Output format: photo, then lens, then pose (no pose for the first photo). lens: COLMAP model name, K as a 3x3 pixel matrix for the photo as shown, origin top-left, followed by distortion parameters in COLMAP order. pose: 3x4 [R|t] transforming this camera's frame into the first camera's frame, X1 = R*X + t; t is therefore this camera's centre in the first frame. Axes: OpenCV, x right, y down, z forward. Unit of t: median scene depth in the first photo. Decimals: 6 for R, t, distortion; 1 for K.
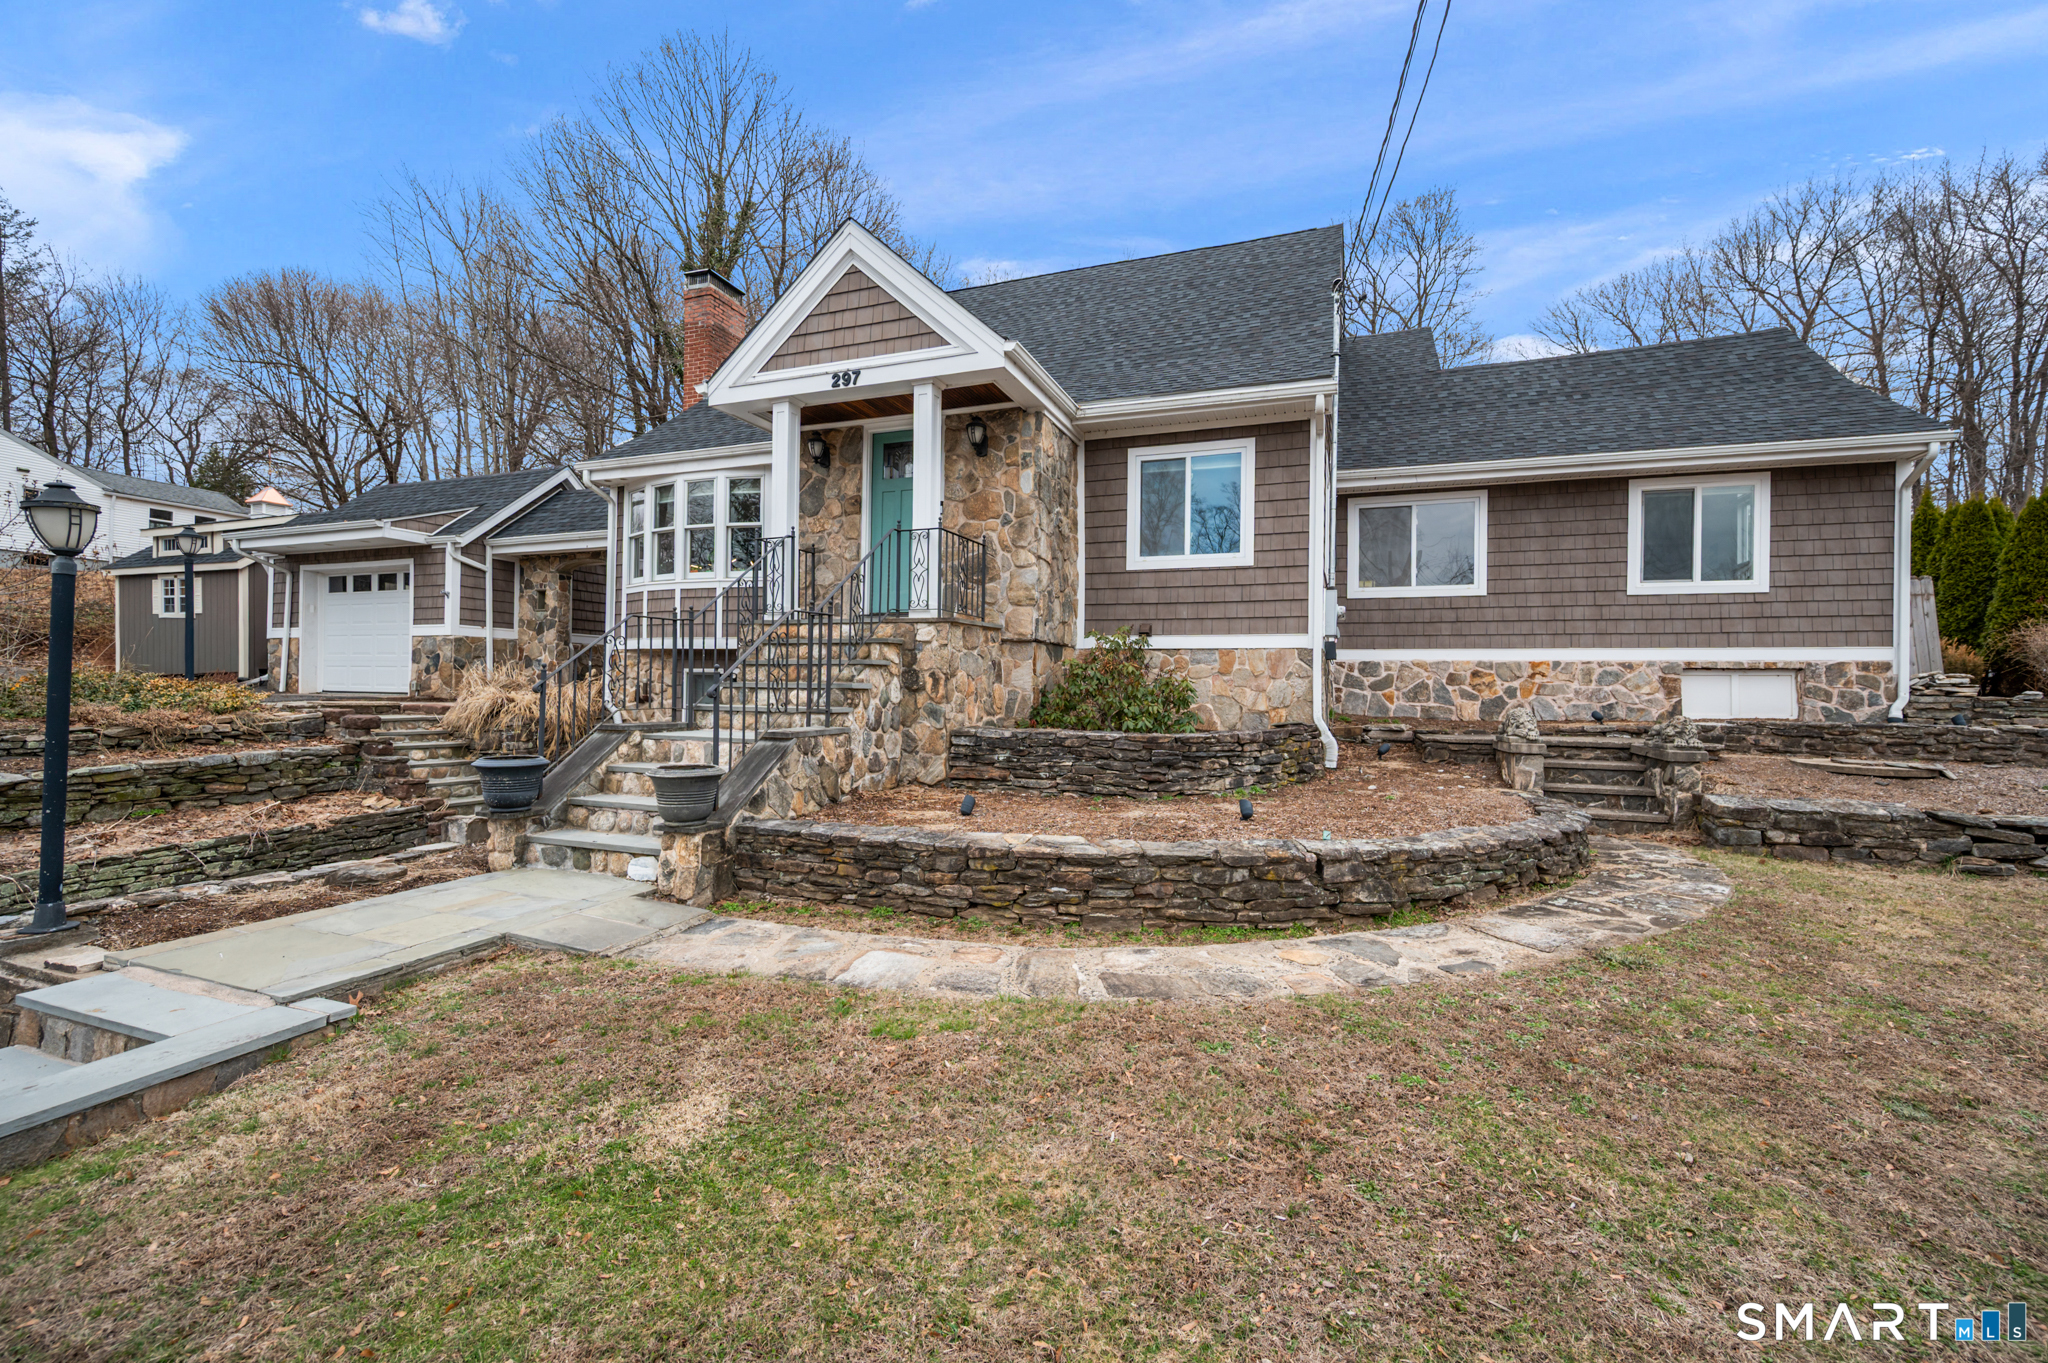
lens RADIAL K [[828.3, 0, 1024.0], [0, 828.3, 681.5], [0, 0, 1]] dist [-0.000492, -0.000050]
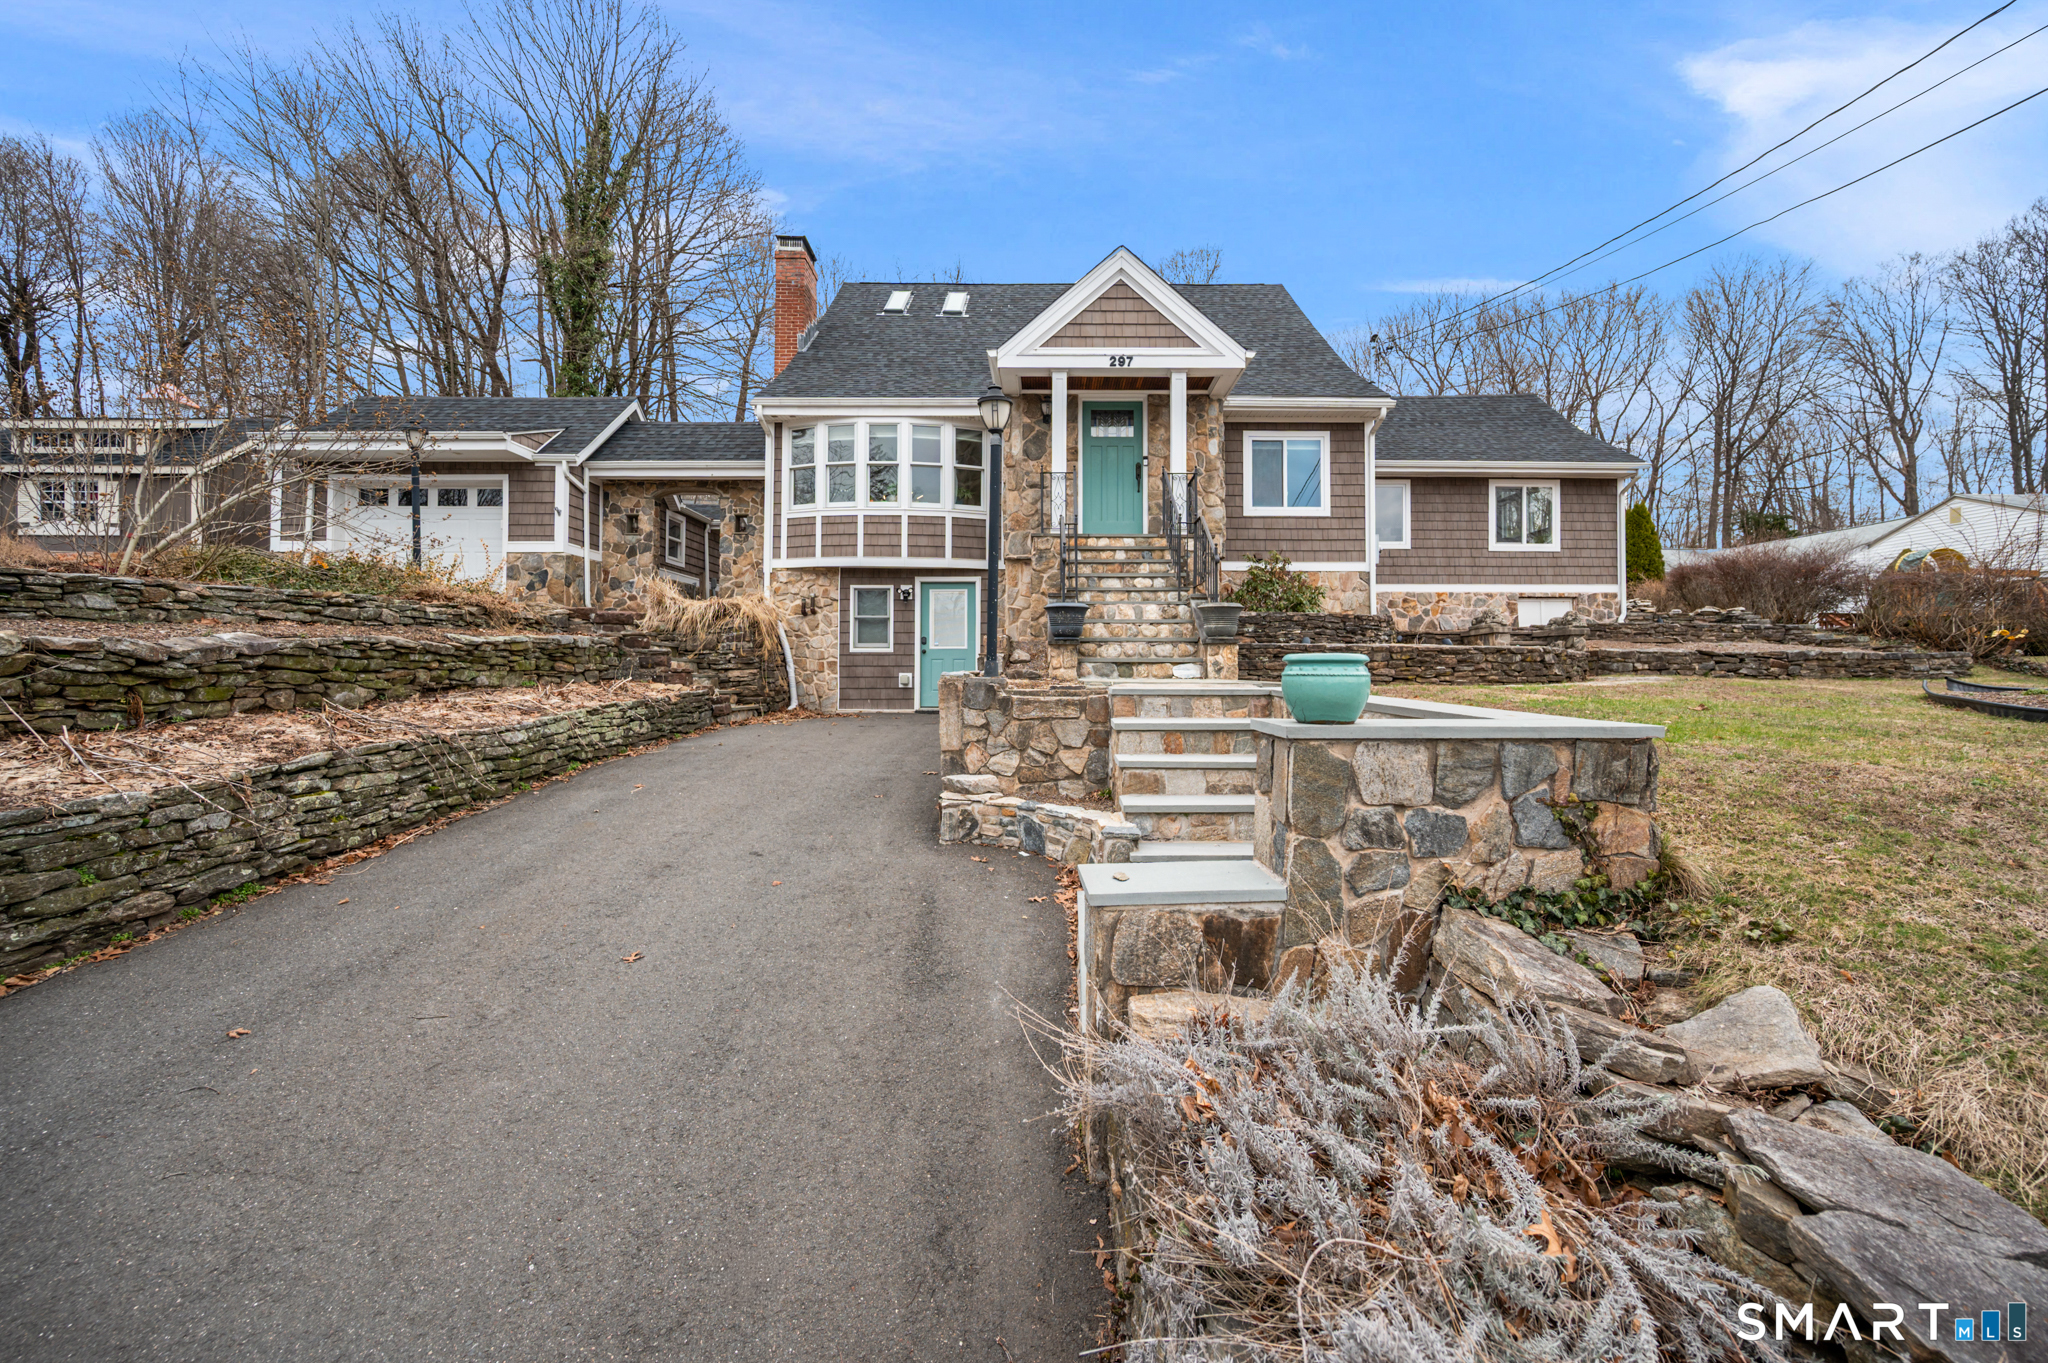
lens RADIAL K [[820.4, 0, 1019.6], [0, 820.4, 654.9], [0, 0, 1]] dist [0.001307, 0.000061]
pose [[0.939091, -0.000973, 0.343666, -0.698044], [0.005528, 0.999909, -0.012273, 0.115775], [-0.343623, 0.013426, 0.939012, -0.181627]]
